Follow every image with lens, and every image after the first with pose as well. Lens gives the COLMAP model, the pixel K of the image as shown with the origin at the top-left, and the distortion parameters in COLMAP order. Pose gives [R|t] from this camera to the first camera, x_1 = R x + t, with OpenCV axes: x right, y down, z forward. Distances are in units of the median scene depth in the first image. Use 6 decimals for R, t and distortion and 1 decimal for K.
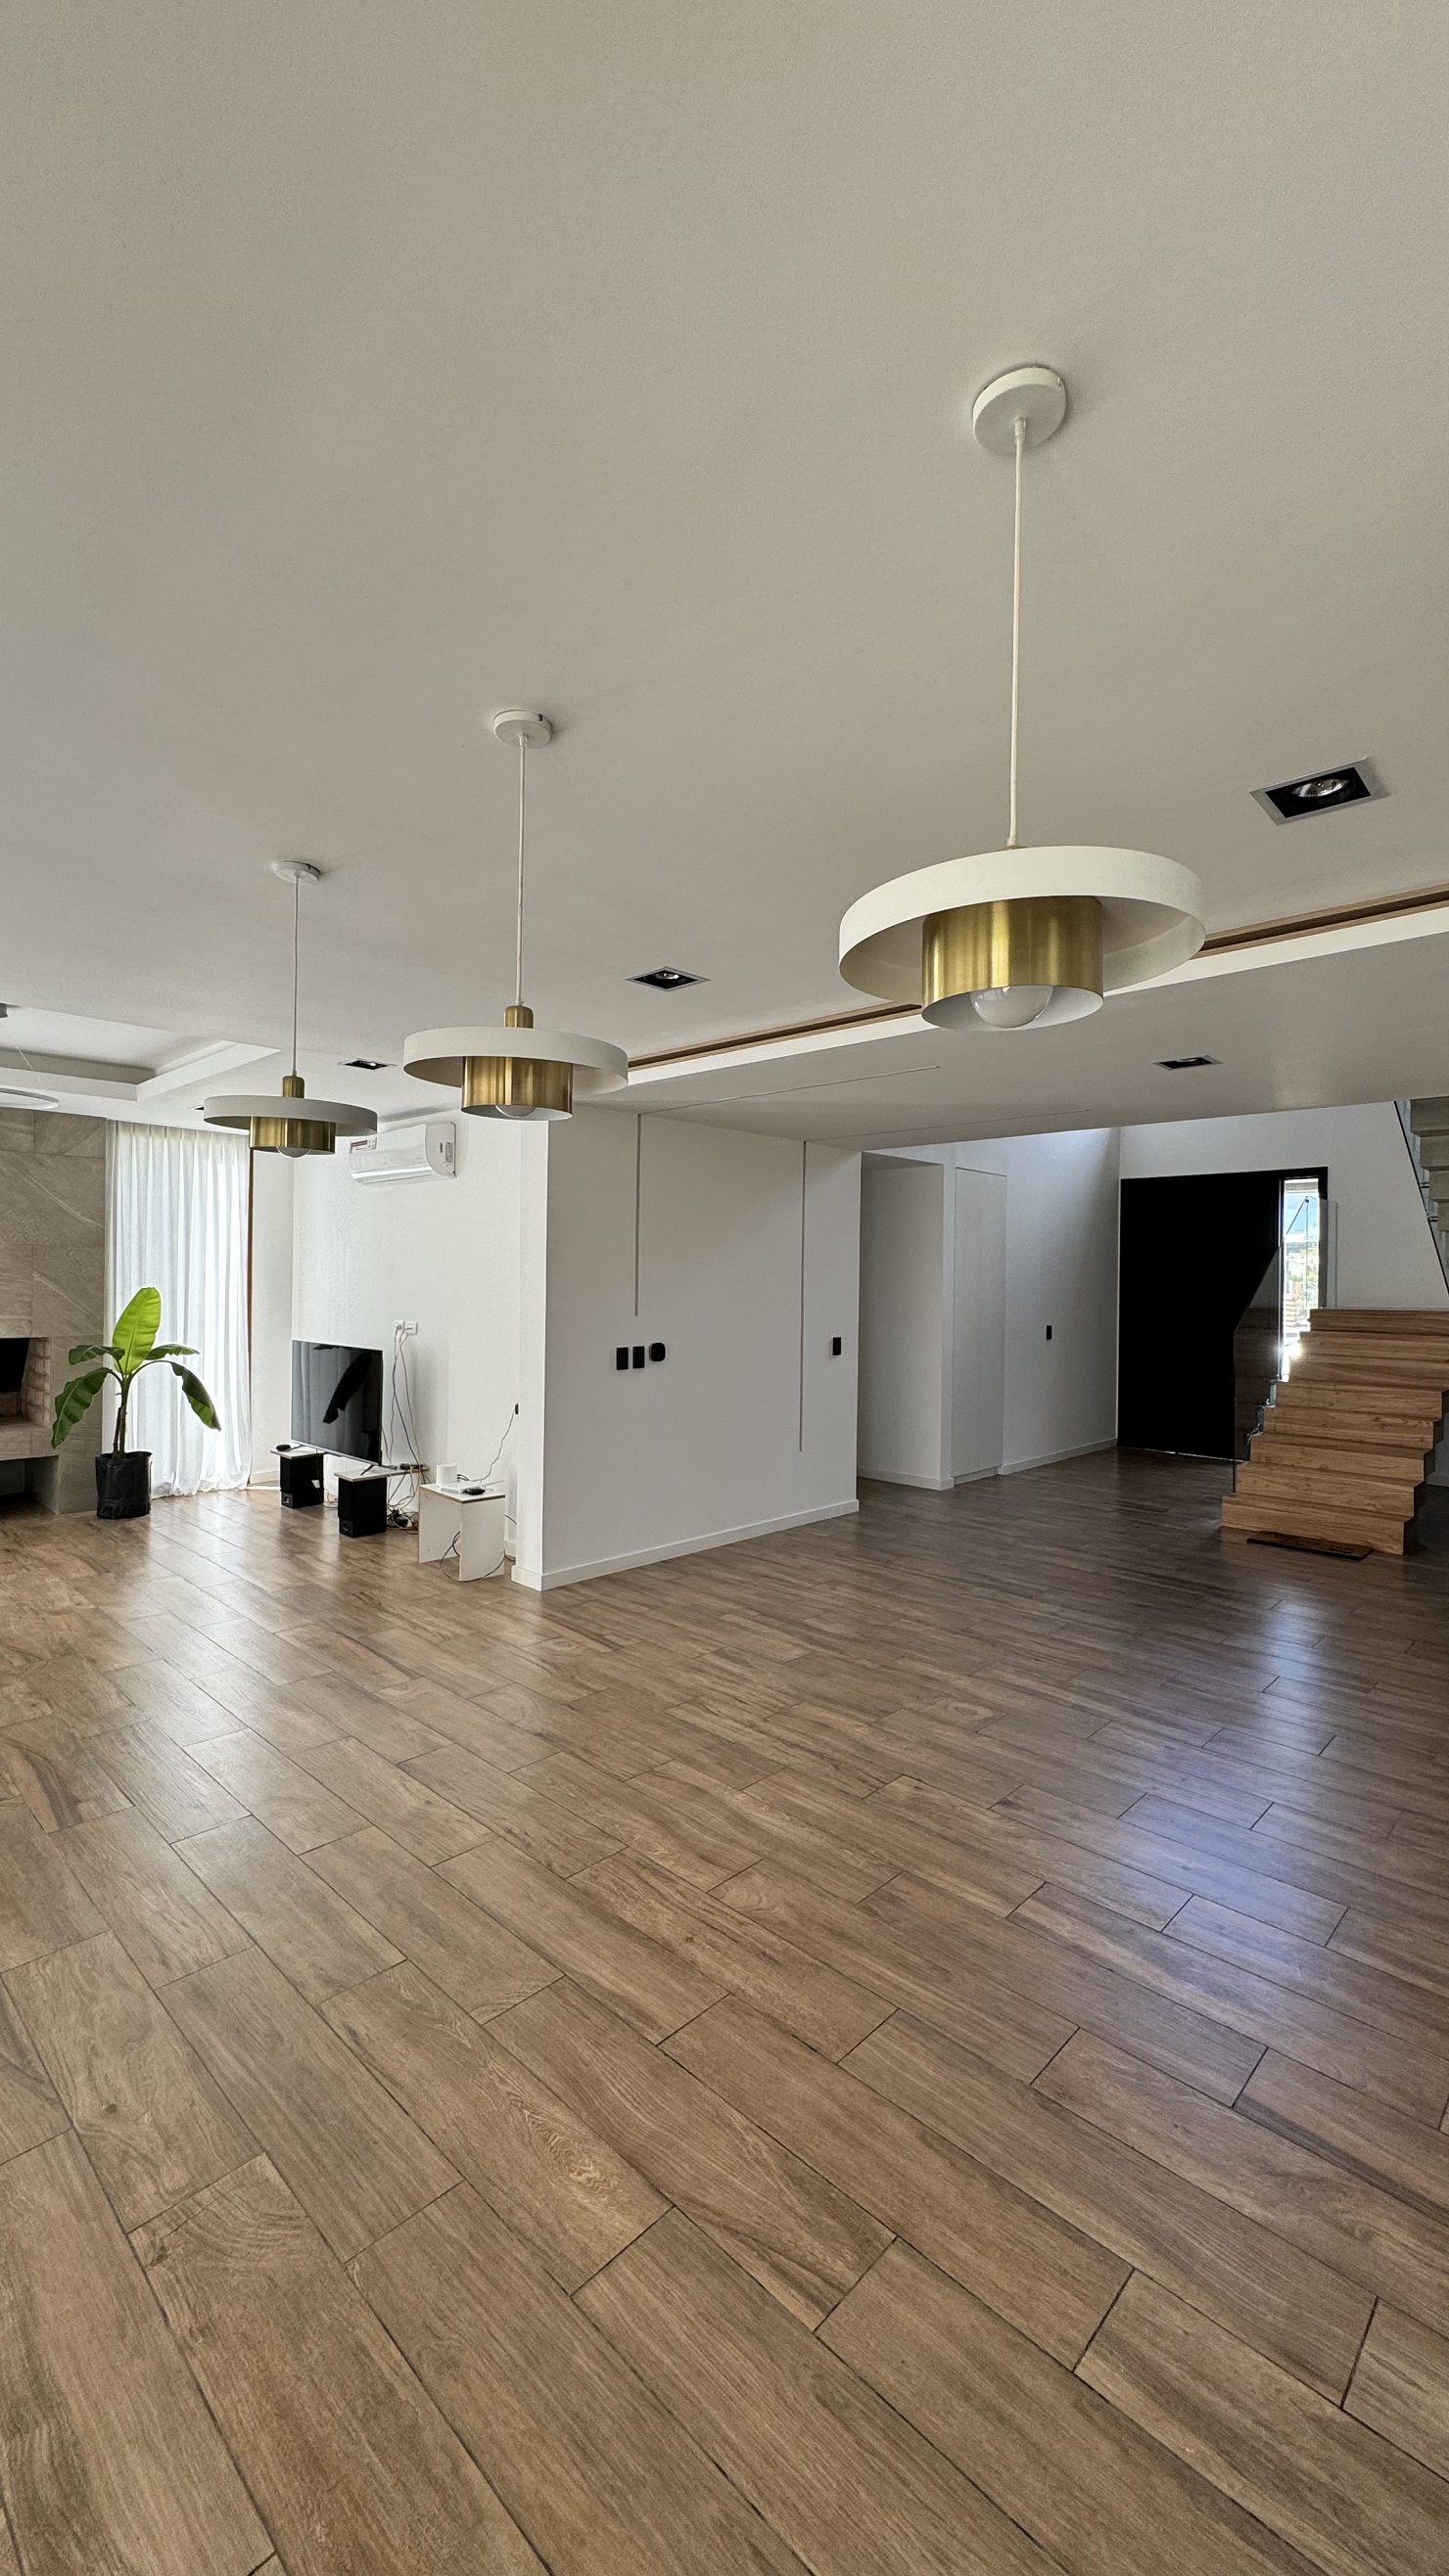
lens RADIAL K [[1023.4, 0, 727.2], [0, 1023.4, 1278.0], [0, 0, 1]] dist [-0.003332, 0.000857]
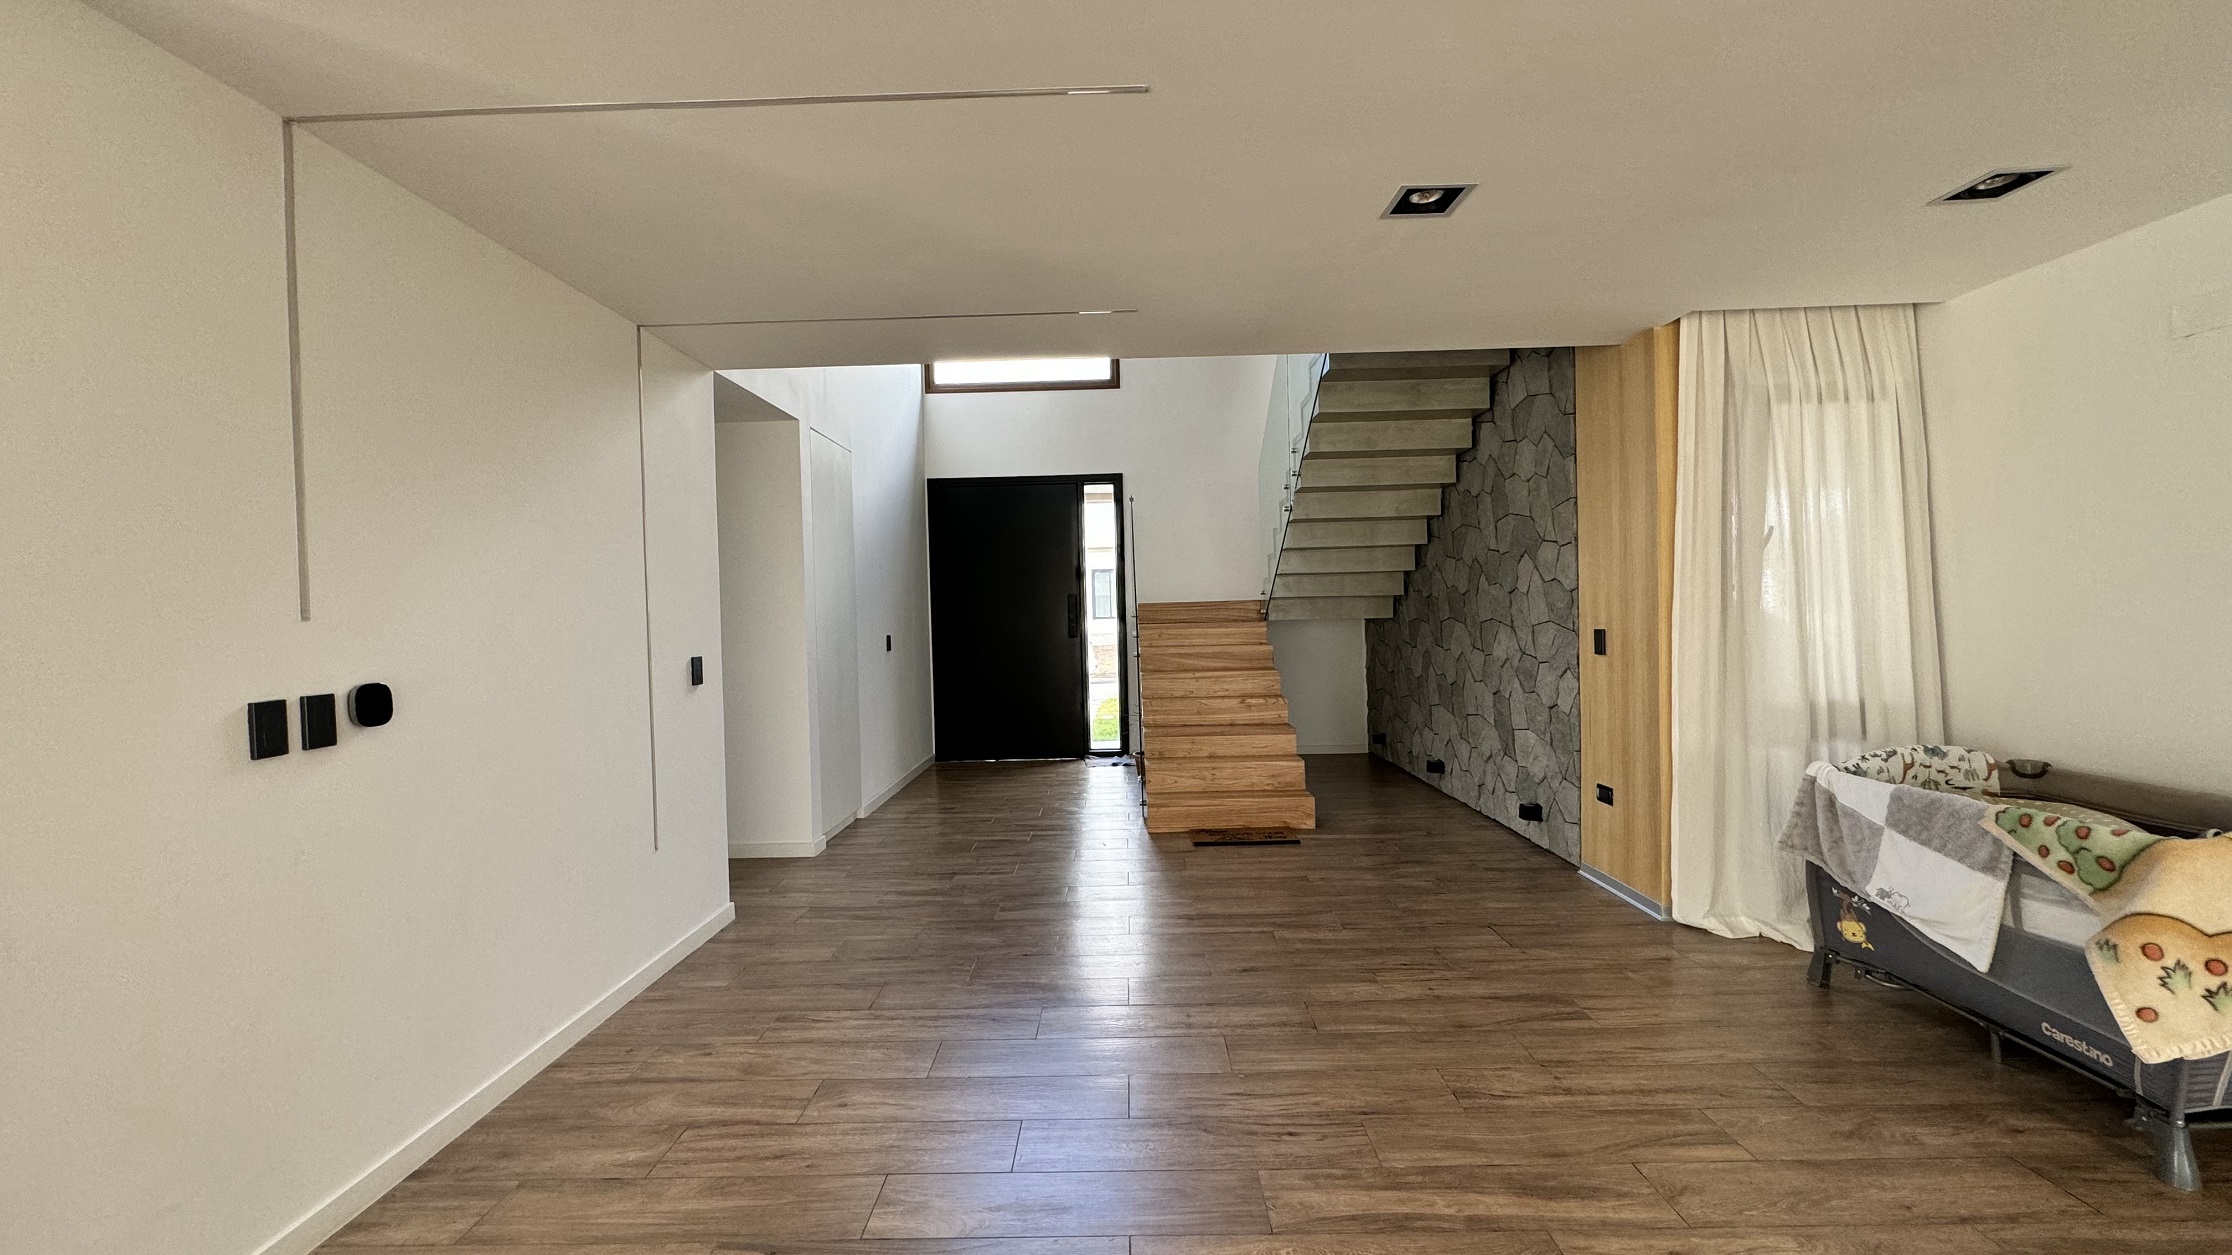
lens RADIAL K [[886.6, 0, 1112.7], [0, 886.6, 622.1], [0, 0, 1]] dist [-0.003332, 0.000857]
pose [[0.729717, -0.038597, 0.682660, -0.086431], [0.031265, 0.999245, 0.023076, 0.035751], [-0.683035, 0.004504, 0.730372, 0.474869]]
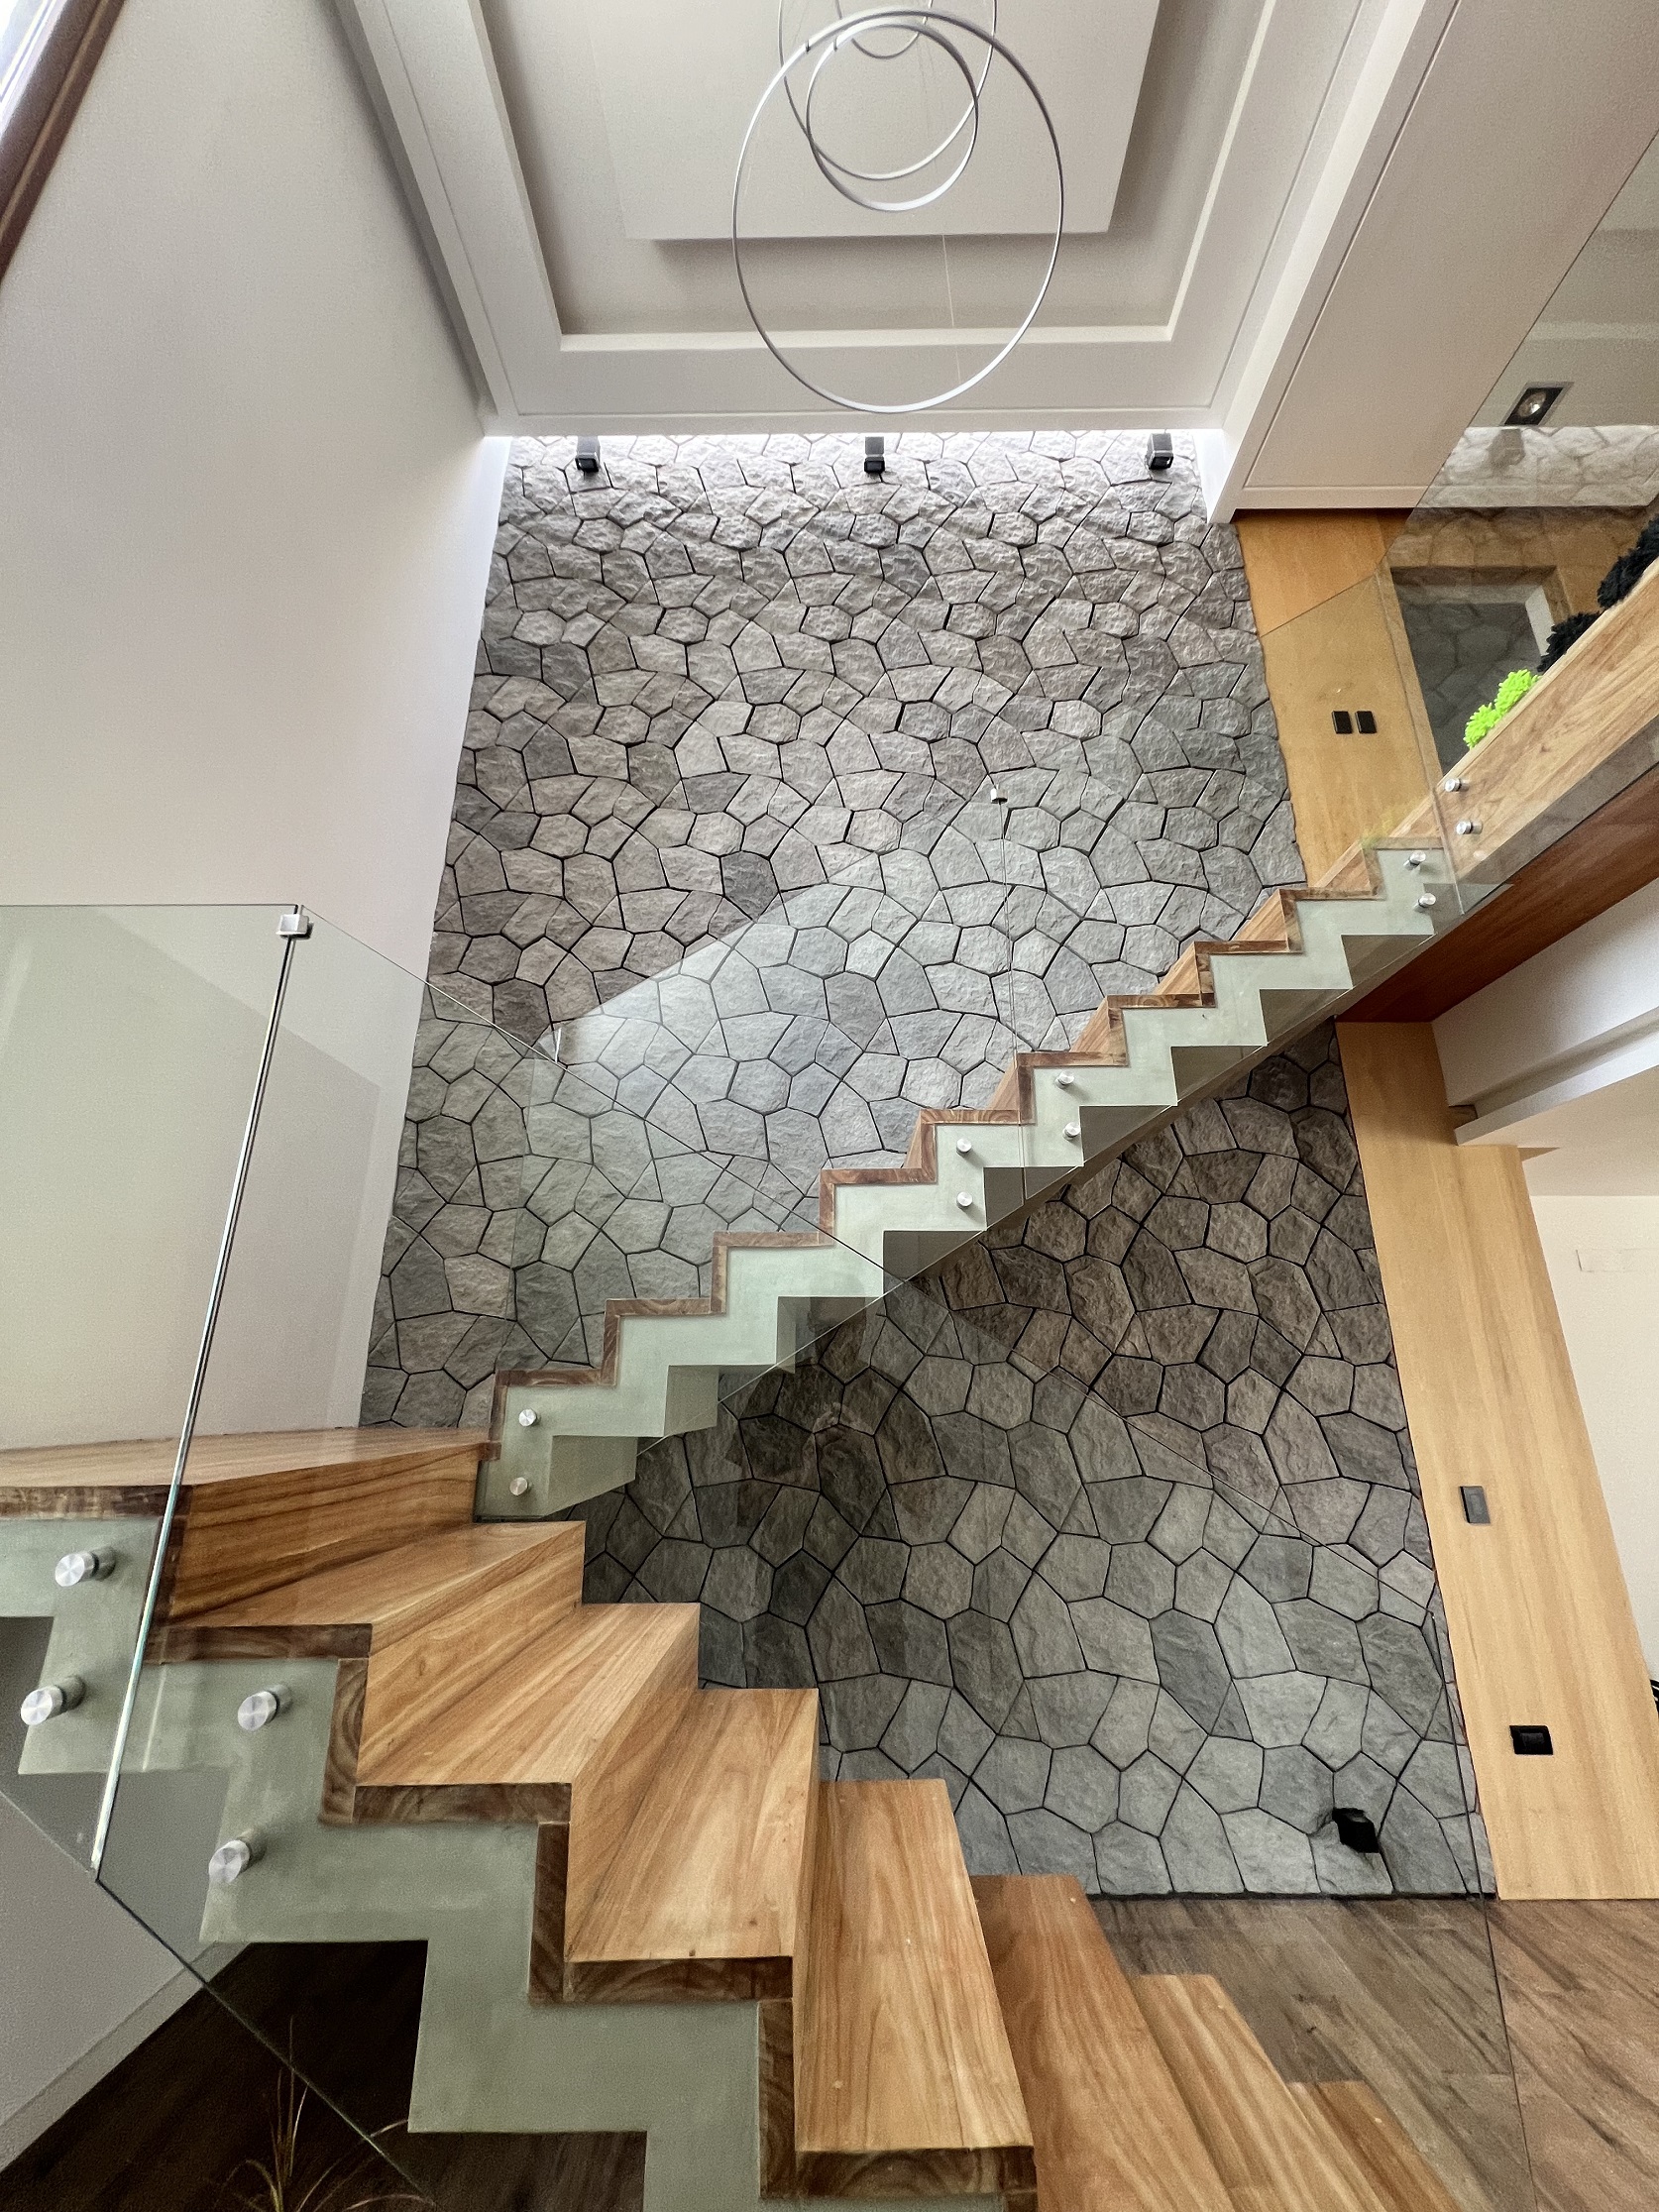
lens RADIAL K [[880.0, 0, 843.4], [0, 880.0, 1098.8], [0, 0, 1]] dist [-0.000544, 0.000127]
pose [[-0.692666, 0.219563, 0.687027, 0.495767], [-0.007099, 0.950418, -0.310896, 0.015925], [-0.721224, -0.220224, -0.656763, 1.366390]]
